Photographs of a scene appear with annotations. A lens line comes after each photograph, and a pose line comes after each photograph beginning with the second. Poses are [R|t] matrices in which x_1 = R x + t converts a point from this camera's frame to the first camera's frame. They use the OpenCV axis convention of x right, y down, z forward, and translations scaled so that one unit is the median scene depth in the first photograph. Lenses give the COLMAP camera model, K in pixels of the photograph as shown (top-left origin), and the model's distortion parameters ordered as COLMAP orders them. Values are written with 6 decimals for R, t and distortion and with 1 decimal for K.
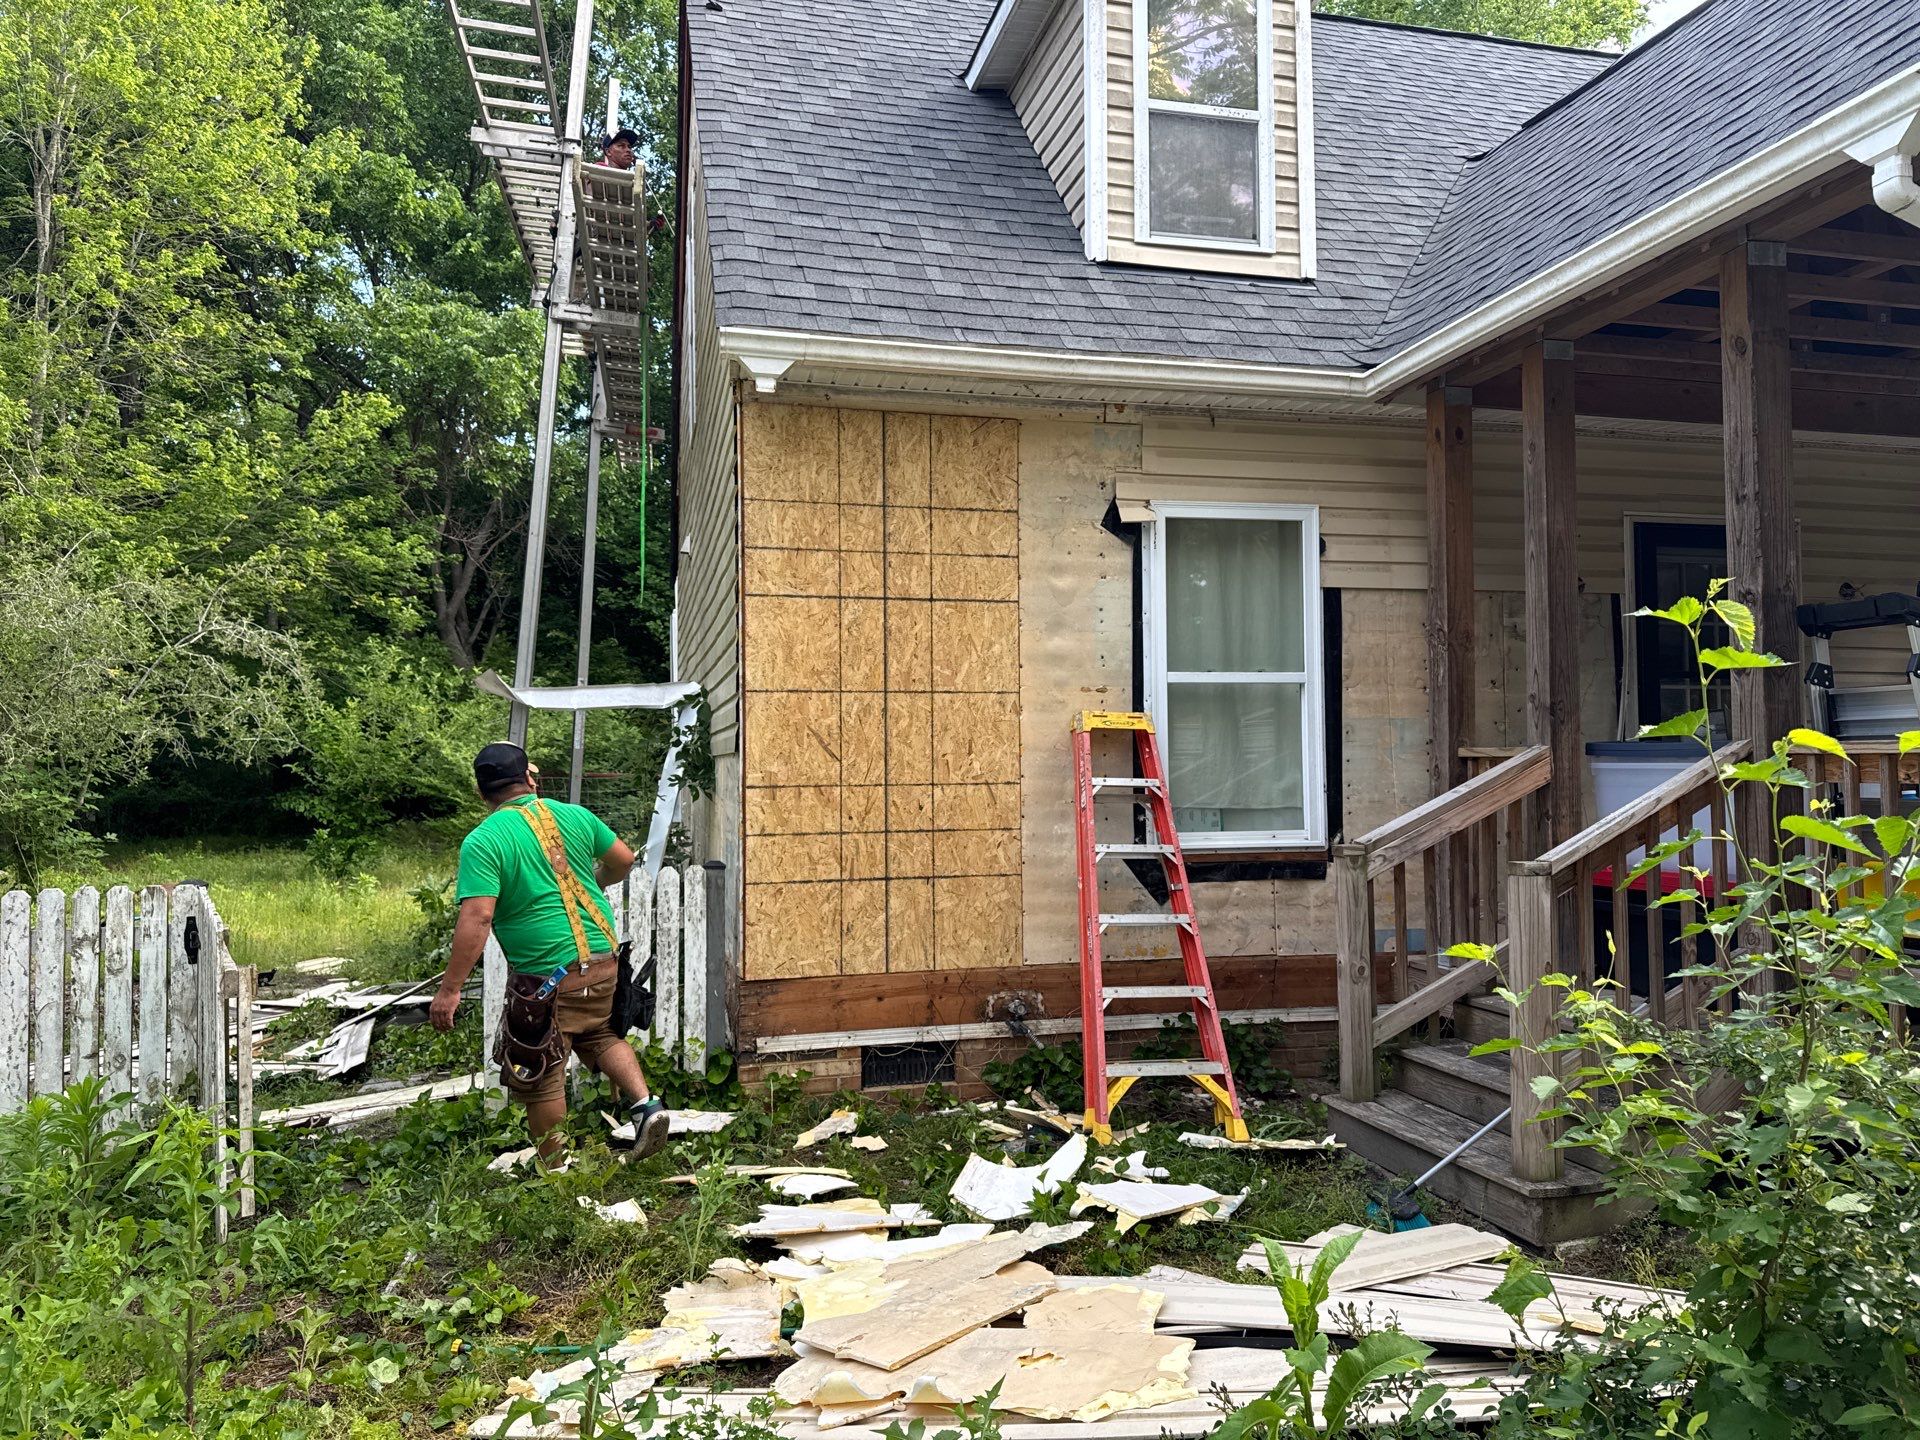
lens RADIAL K [[1341.5, 0, 998.6], [0, 1341.5, 688.8], [0, 0, 1]] dist [0.065514, -0.069754]
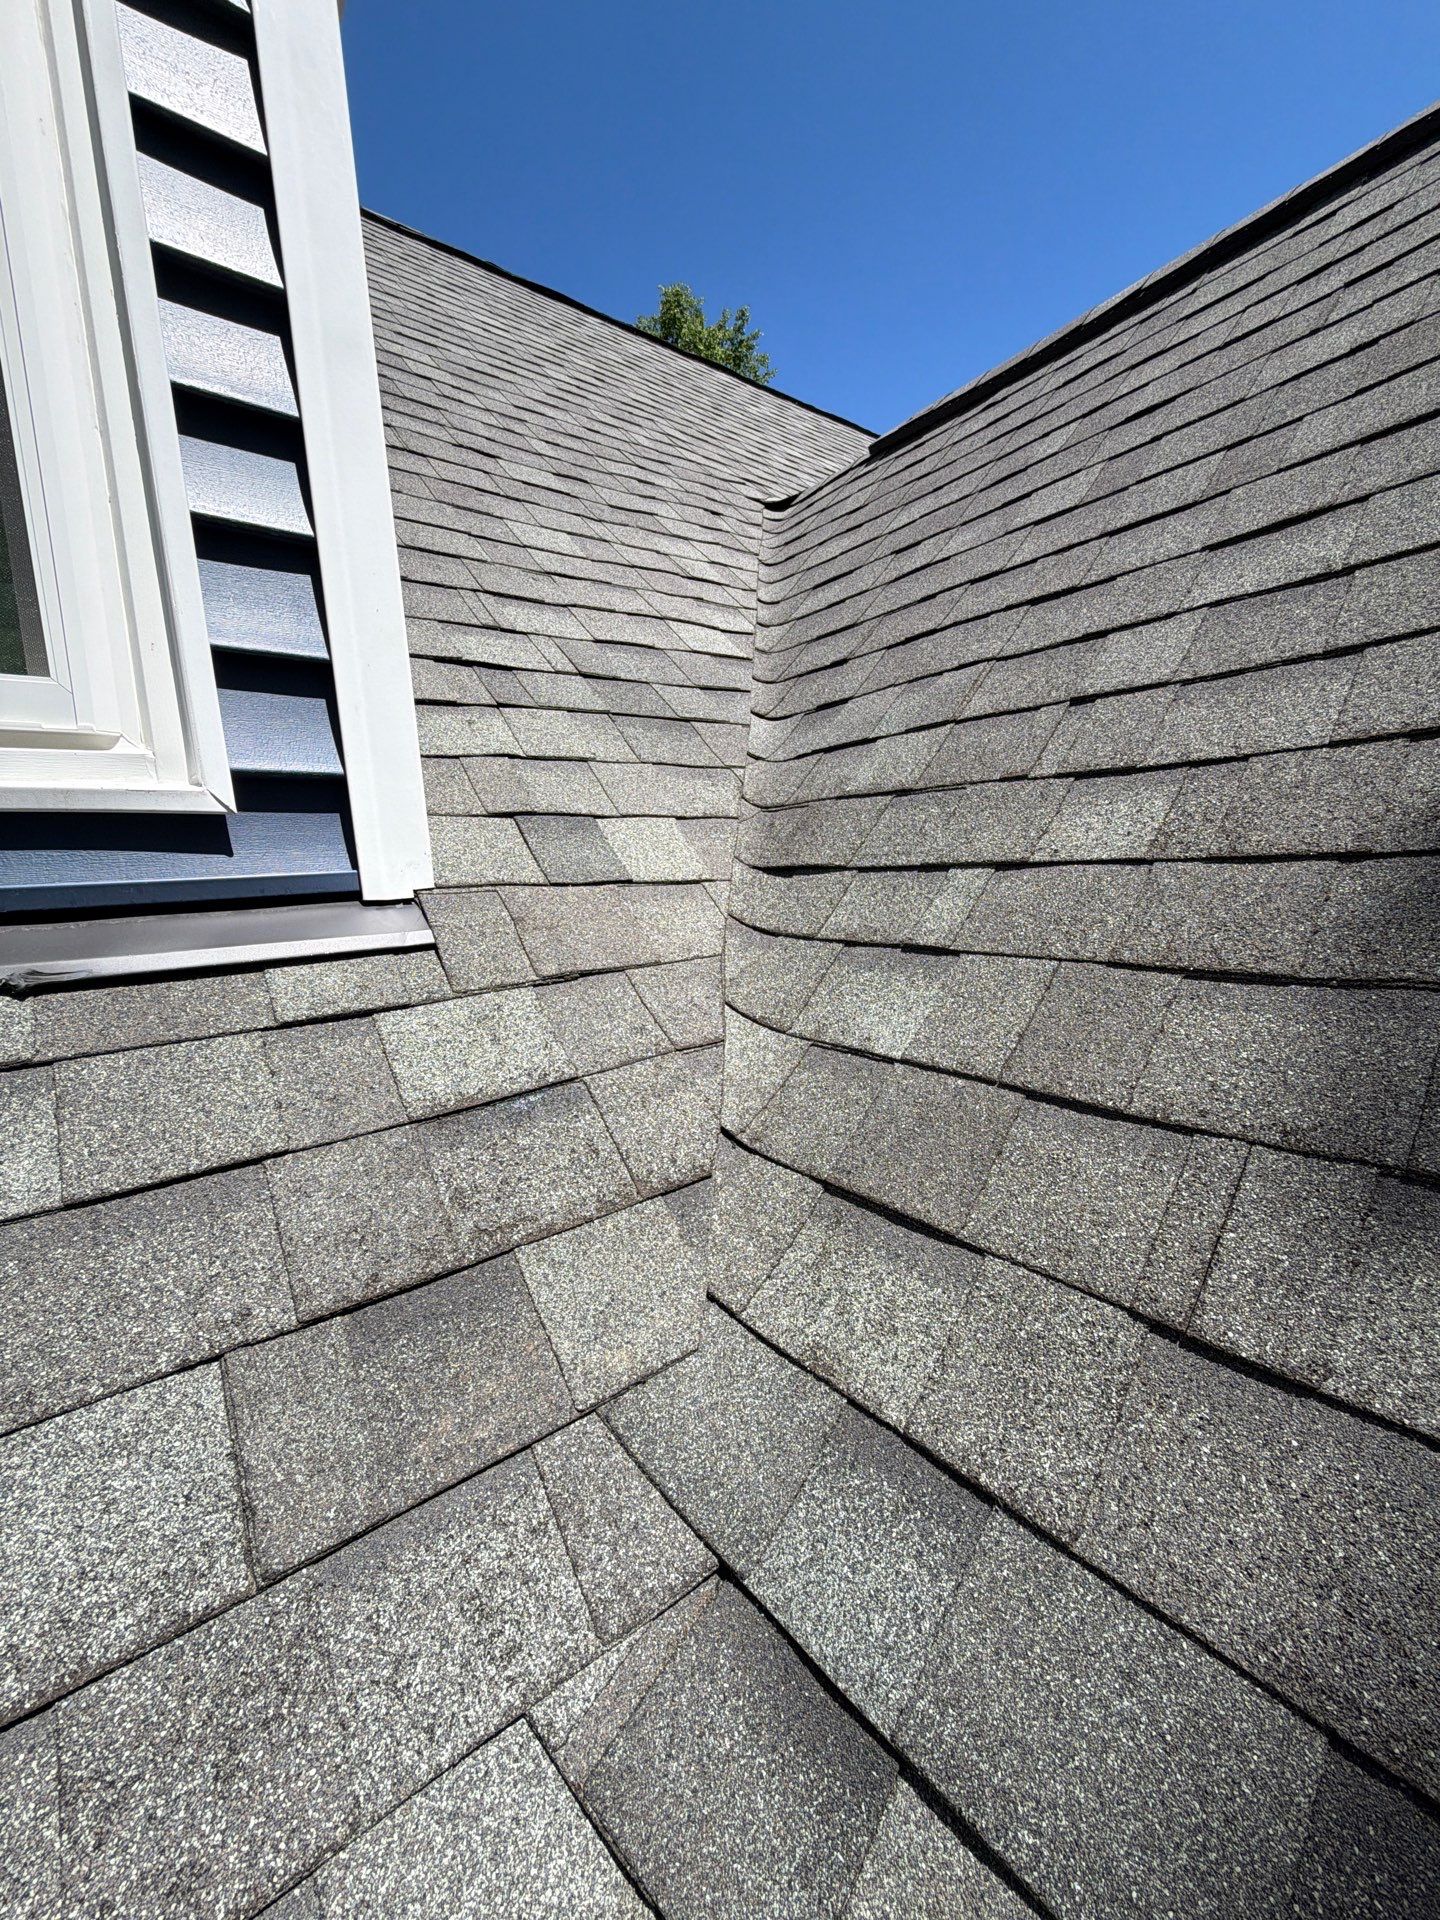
lens RADIAL K [[766.8, 0, 709.1], [0, 766.8, 955.5], [0, 0, 1]] dist [0.002850, -0.000854]
pose [[0.927201, -0.081045, 0.365690, 0.195621], [0.028784, 0.988841, 0.146167, -0.262732], [-0.373456, -0.125000, 0.919187, 0.728082]]
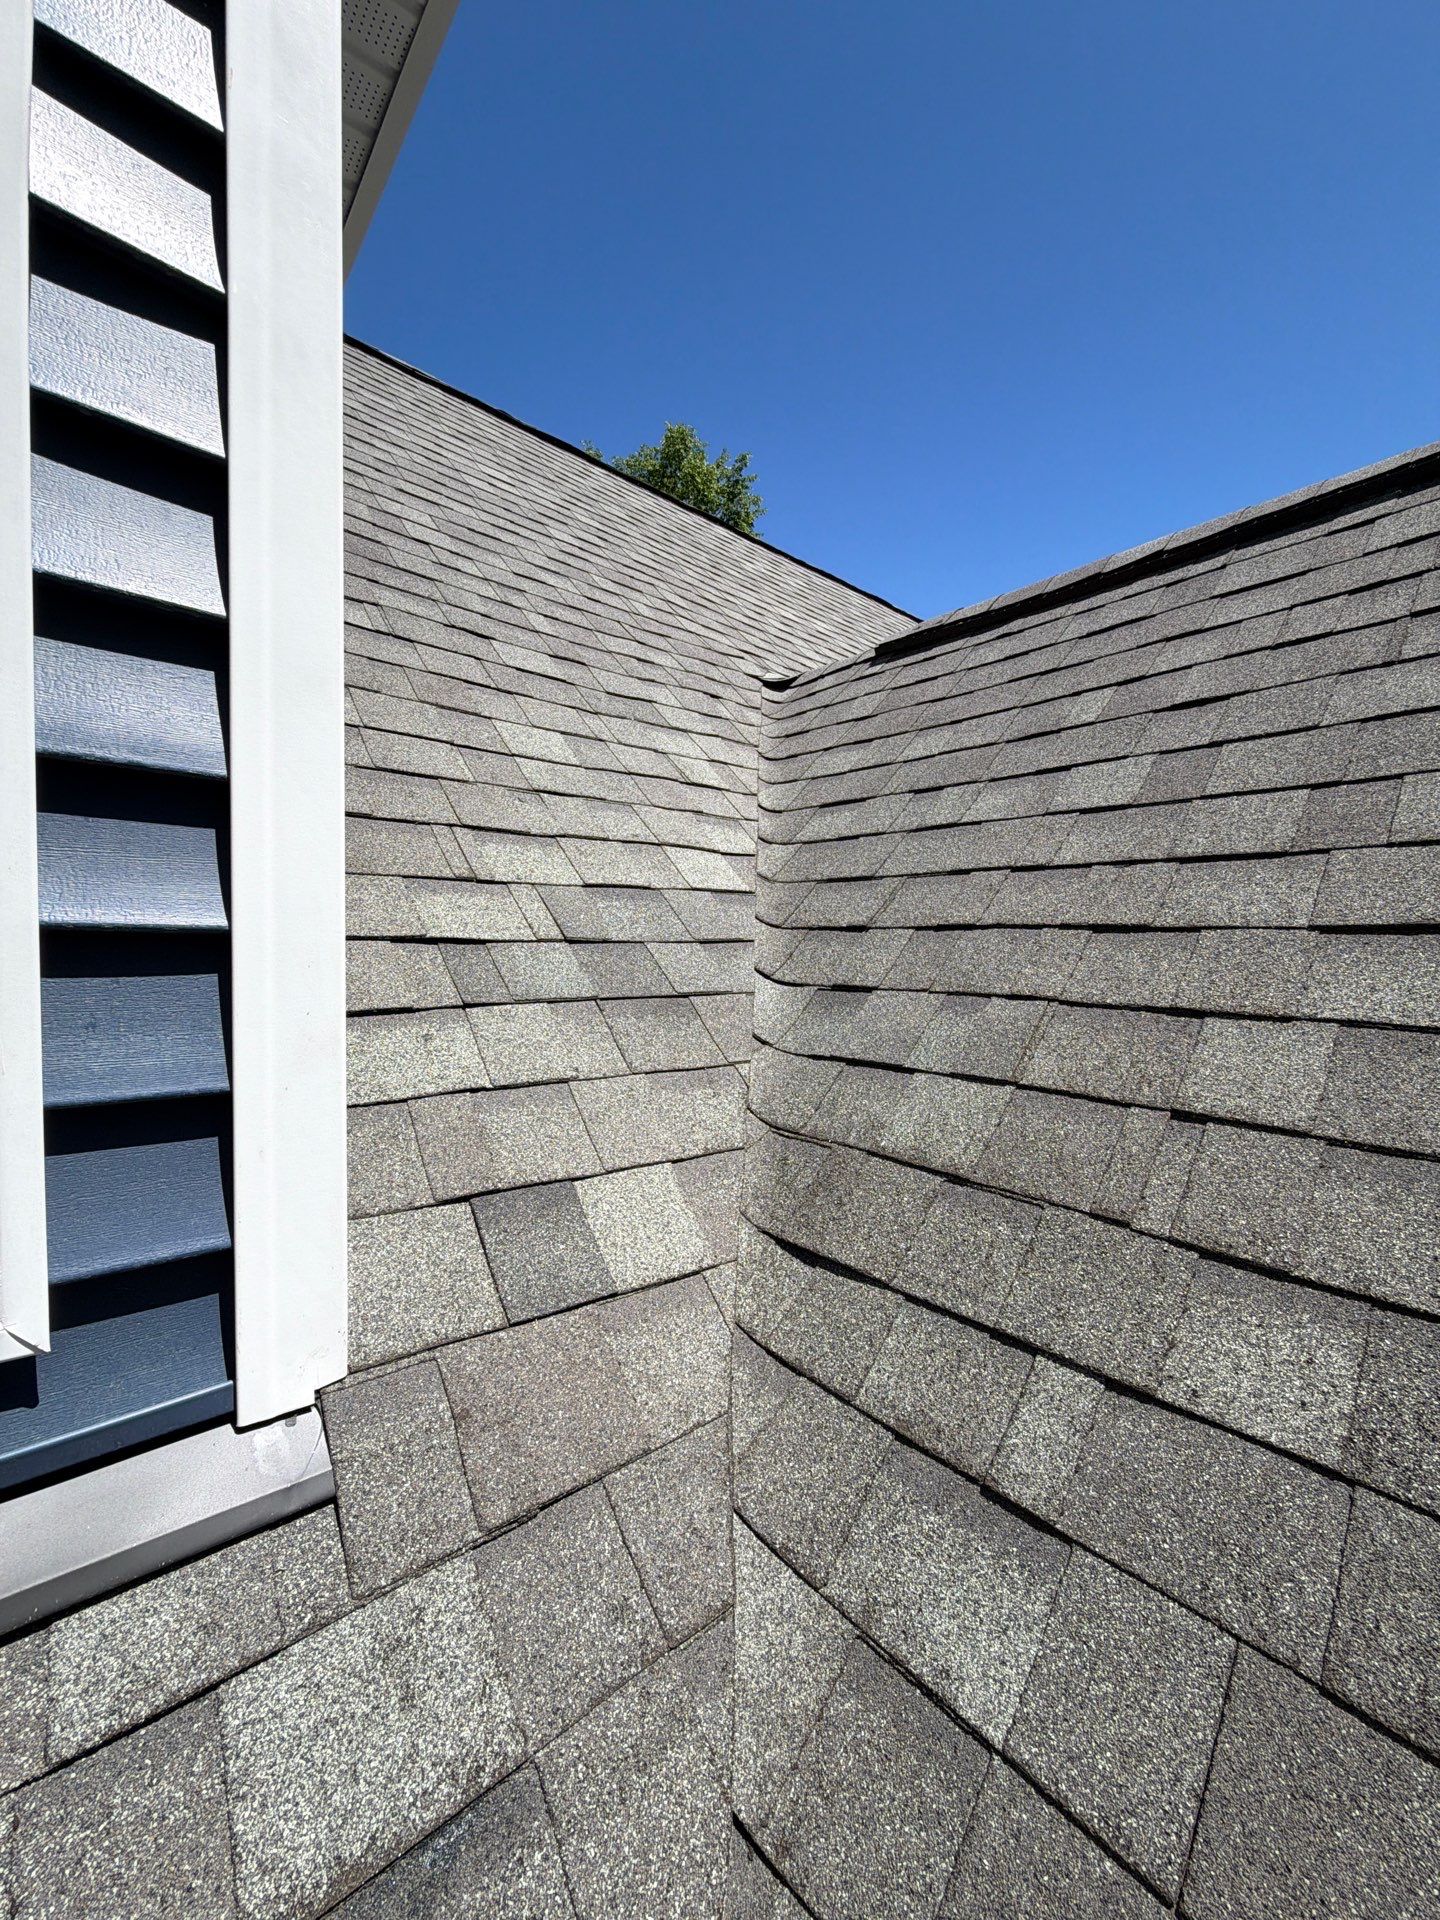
lens RADIAL K [[766.8, 0, 709.9], [0, 766.8, 950.4], [0, 0, 1]] dist [0.002850, -0.000854]
pose [[0.905877, 0.020598, 0.423040, 0.199911], [-0.038955, 0.998635, 0.034793, -0.308634], [-0.421745, -0.047998, 0.905443, 0.762060]]
